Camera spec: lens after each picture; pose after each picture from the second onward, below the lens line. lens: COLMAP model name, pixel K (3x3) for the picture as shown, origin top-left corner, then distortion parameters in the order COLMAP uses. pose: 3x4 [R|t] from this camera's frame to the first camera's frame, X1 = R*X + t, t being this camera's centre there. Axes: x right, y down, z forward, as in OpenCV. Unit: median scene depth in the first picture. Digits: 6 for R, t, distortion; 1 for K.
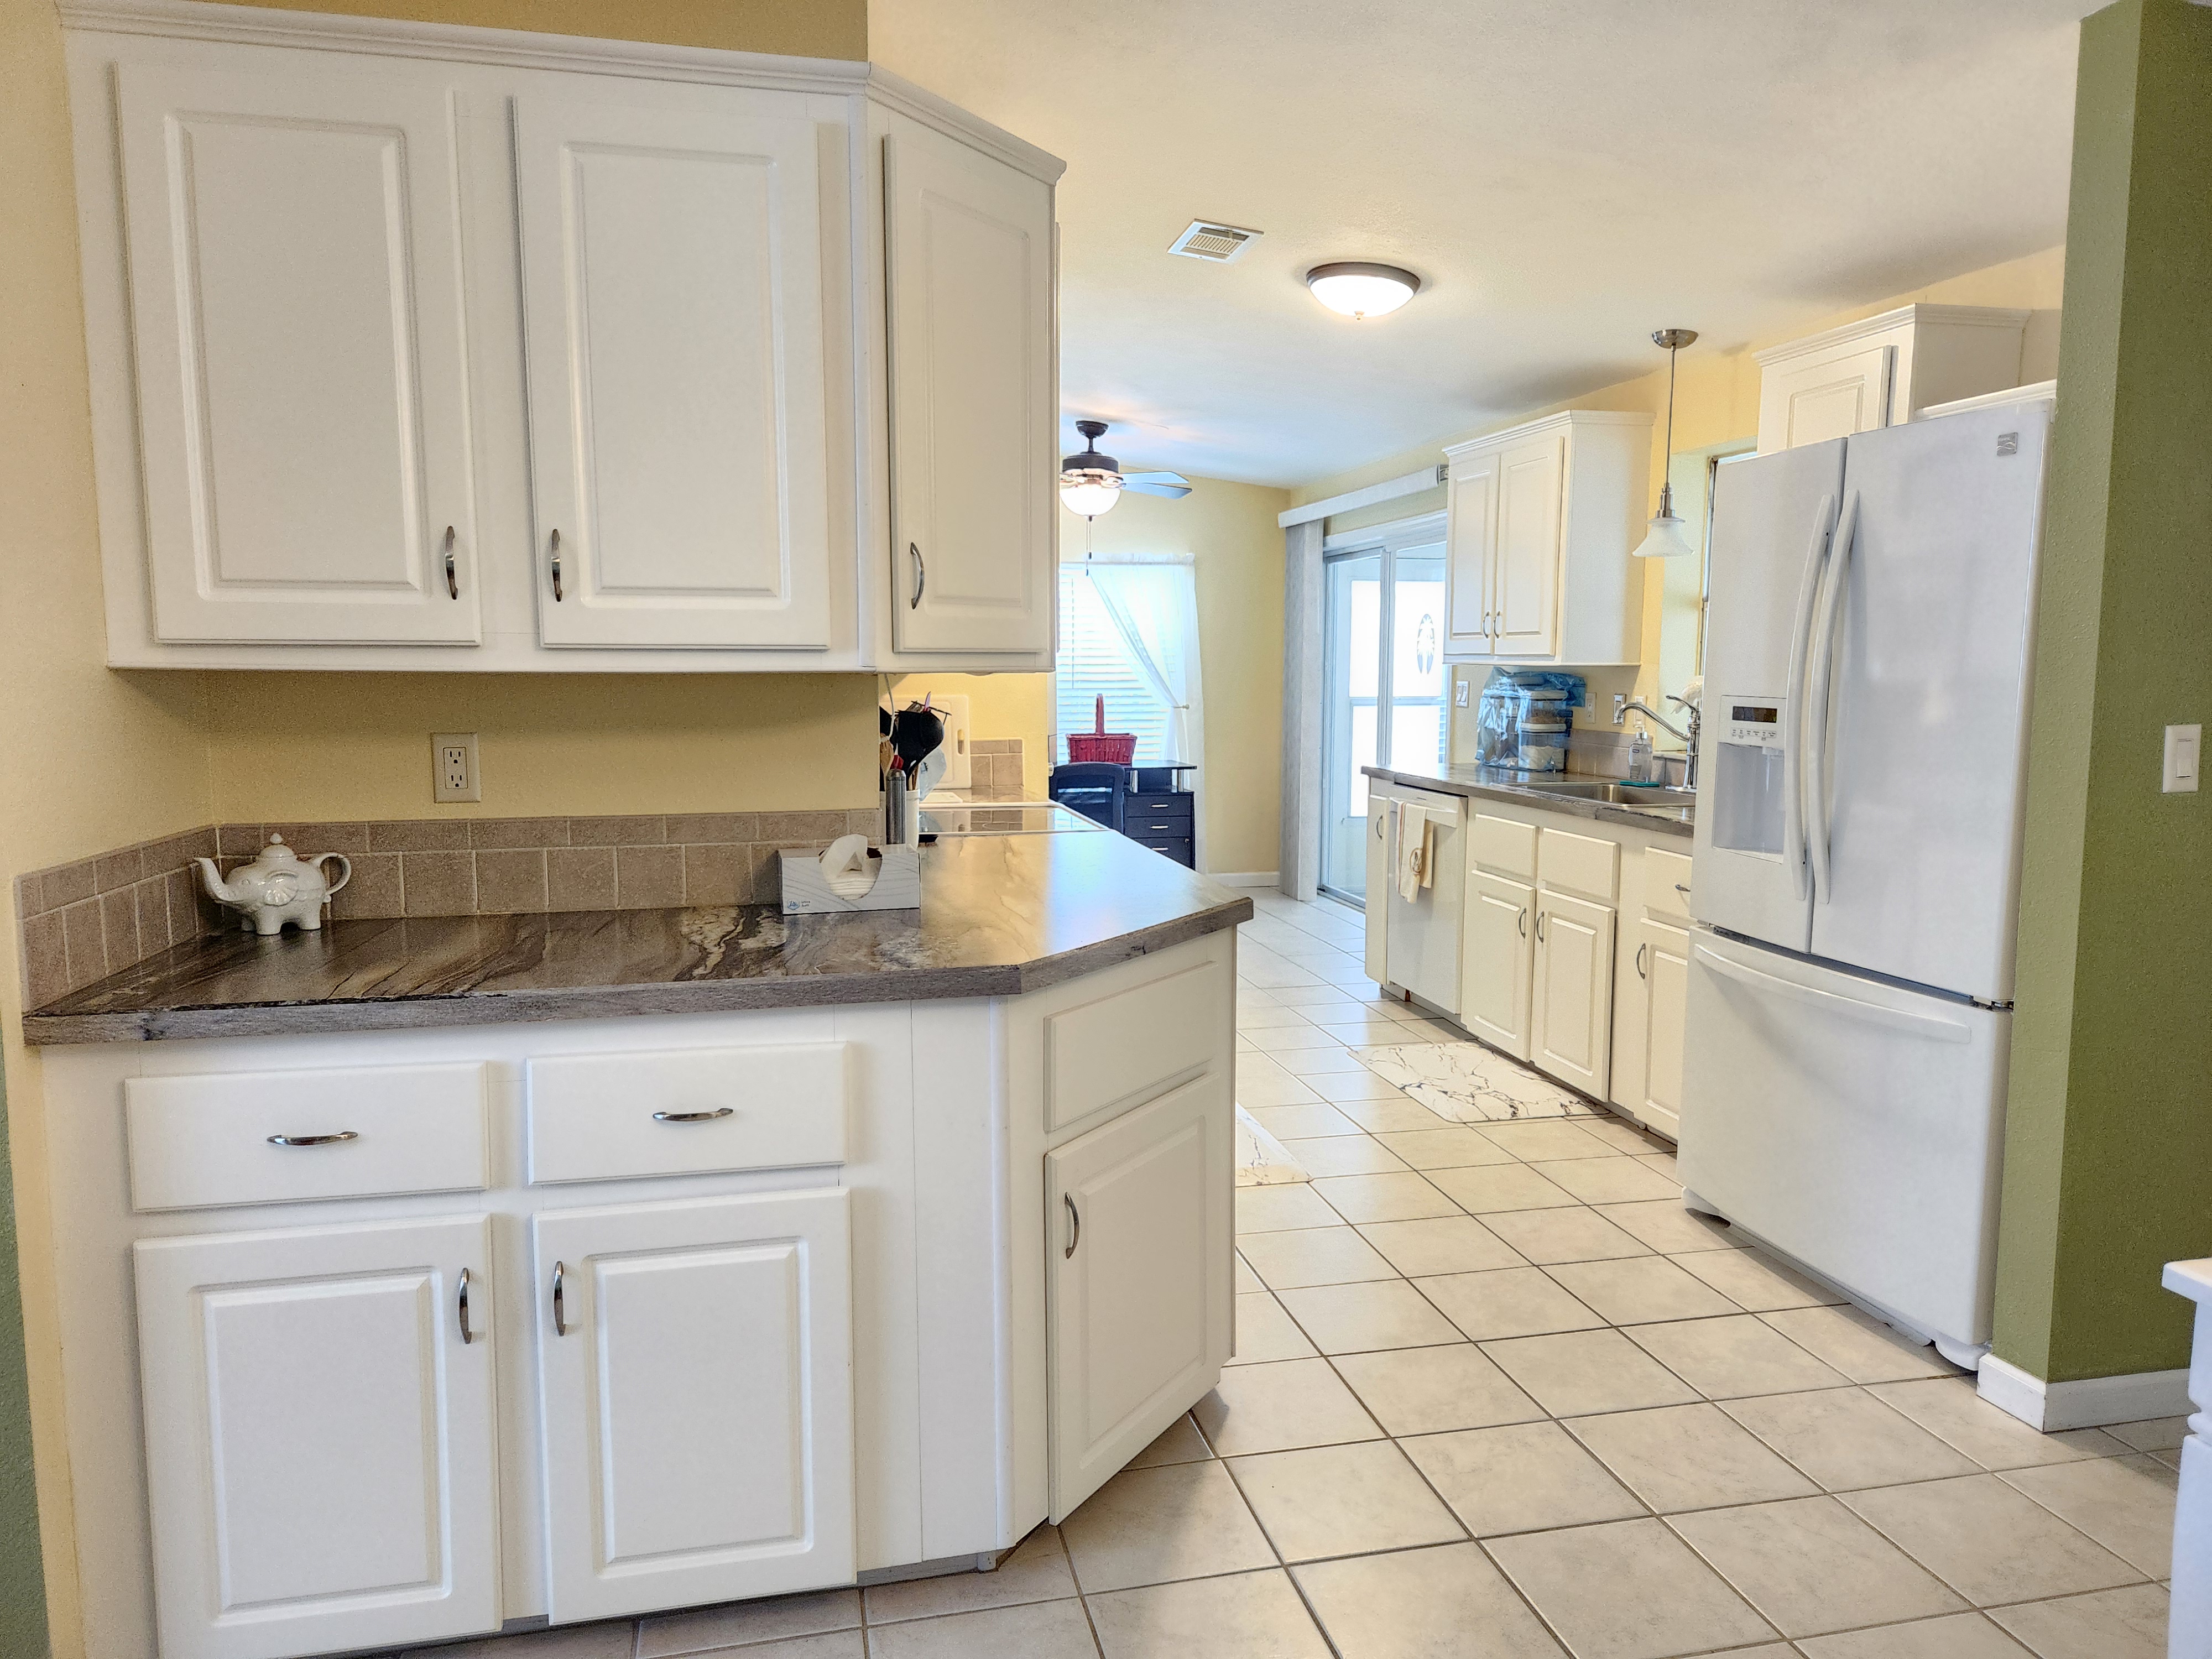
lens RADIAL K [[1492.9, 0, 1111.2], [0, 1492.9, 832.2], [0, 0, 1]] dist [0.075139, -0.069469]
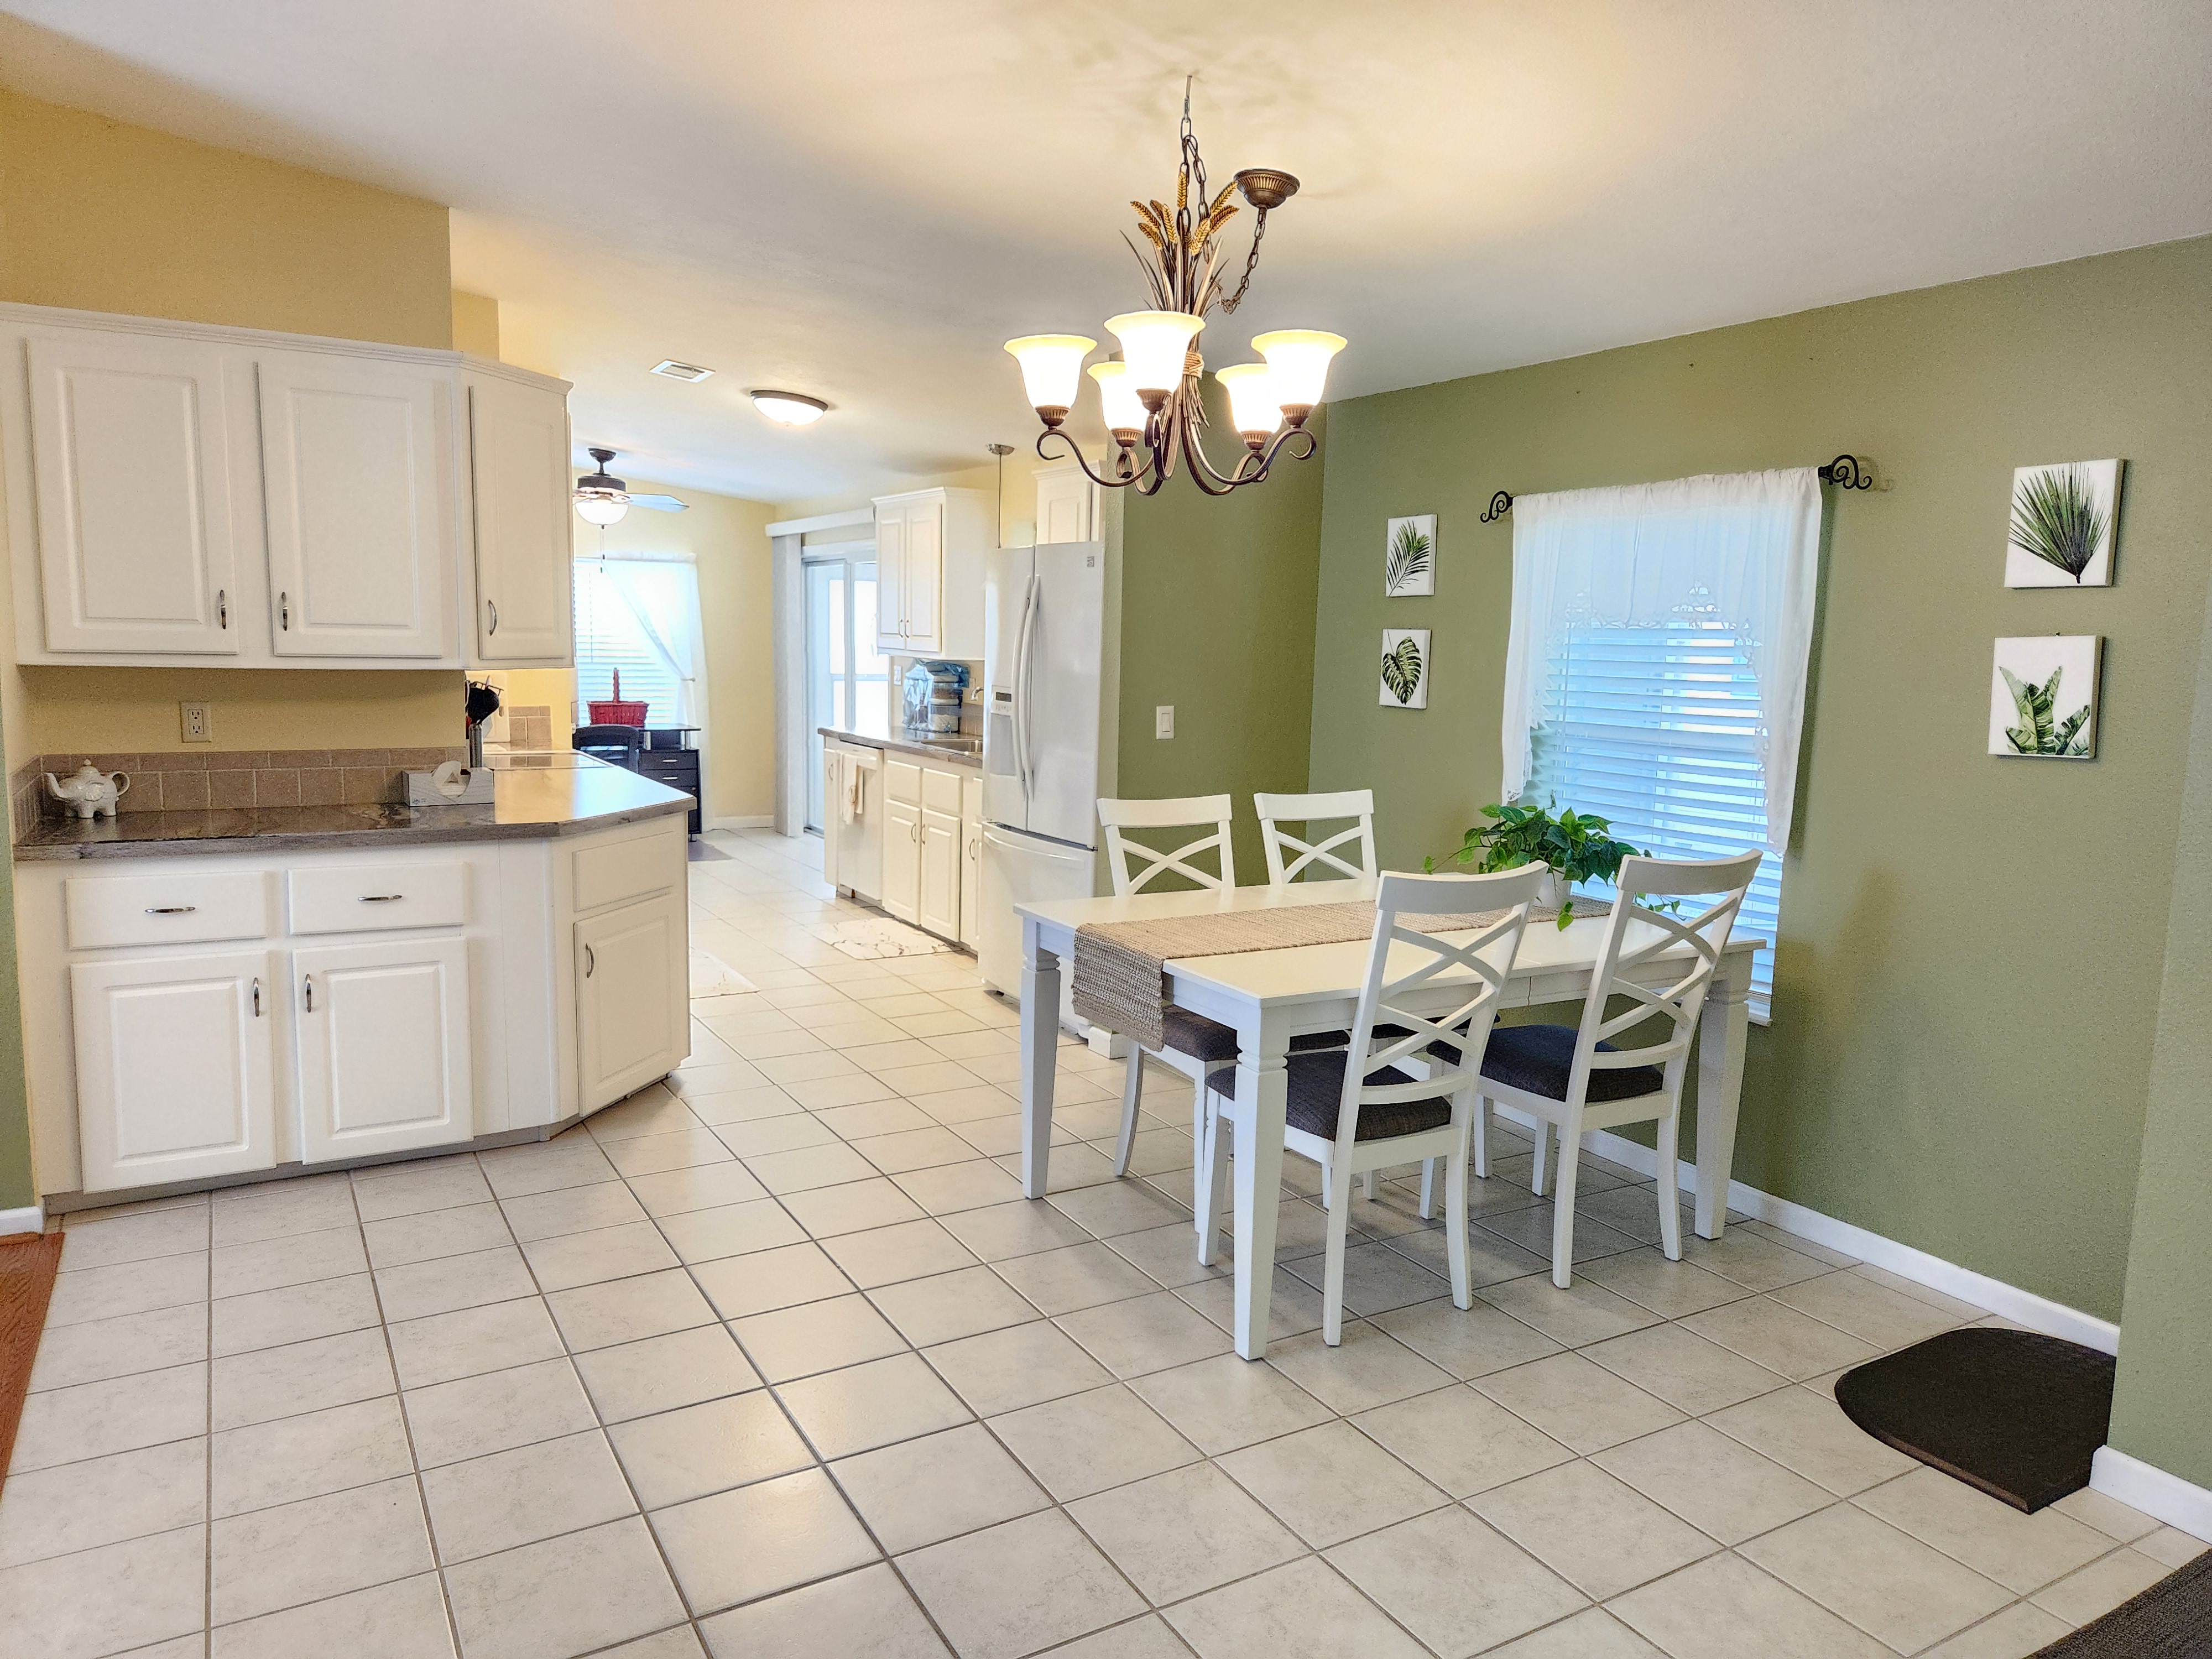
lens RADIAL K [[1492.9, 0, 1111.2], [0, 1492.9, 832.2], [0, 0, 1]] dist [0.075139, -0.069469]
pose [[0.954787, -0.017860, 0.296754, 0.021476], [0.011462, 0.999663, 0.023285, 0.030471], [-0.297070, -0.018831, 0.954670, -0.531344]]
